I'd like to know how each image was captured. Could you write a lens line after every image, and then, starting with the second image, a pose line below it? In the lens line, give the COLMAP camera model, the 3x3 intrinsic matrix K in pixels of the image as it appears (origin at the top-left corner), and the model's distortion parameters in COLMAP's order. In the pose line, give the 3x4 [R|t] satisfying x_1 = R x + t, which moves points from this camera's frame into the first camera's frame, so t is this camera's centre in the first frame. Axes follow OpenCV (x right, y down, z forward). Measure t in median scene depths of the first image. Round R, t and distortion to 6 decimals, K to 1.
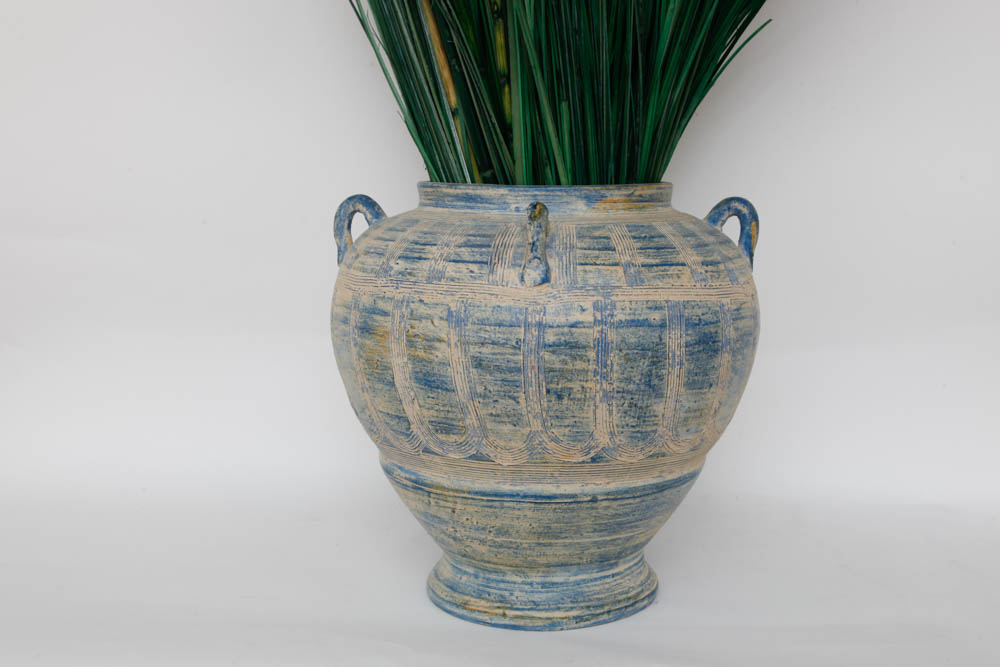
lens RADIAL K [[1284.5, 0, 486.9], [0, 1284.5, 302.6], [0, 0, 1]] dist [0.028533, 0.000000]
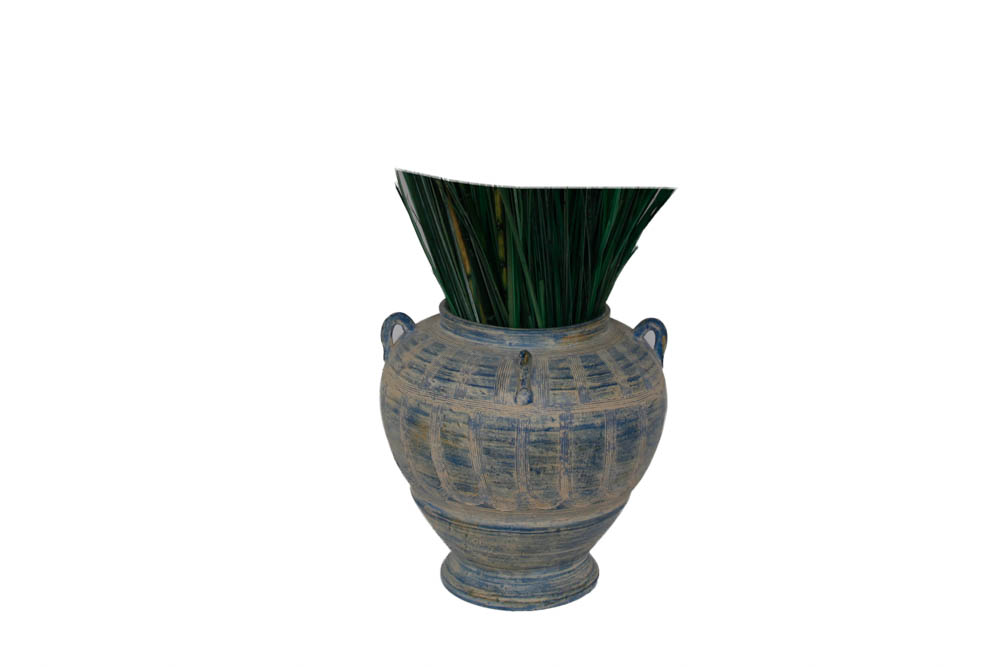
lens RADIAL K [[1023.7, 0, 519.5], [0, 1023.7, 325.5], [0, 0, 1]] dist [-0.011347, 0.000000]
pose [[0.998624, 0.005952, 0.052097, -0.029533], [-0.006085, 0.999979, 0.002405, -0.097774], [-0.052082, -0.002719, 0.998639, -0.235730]]
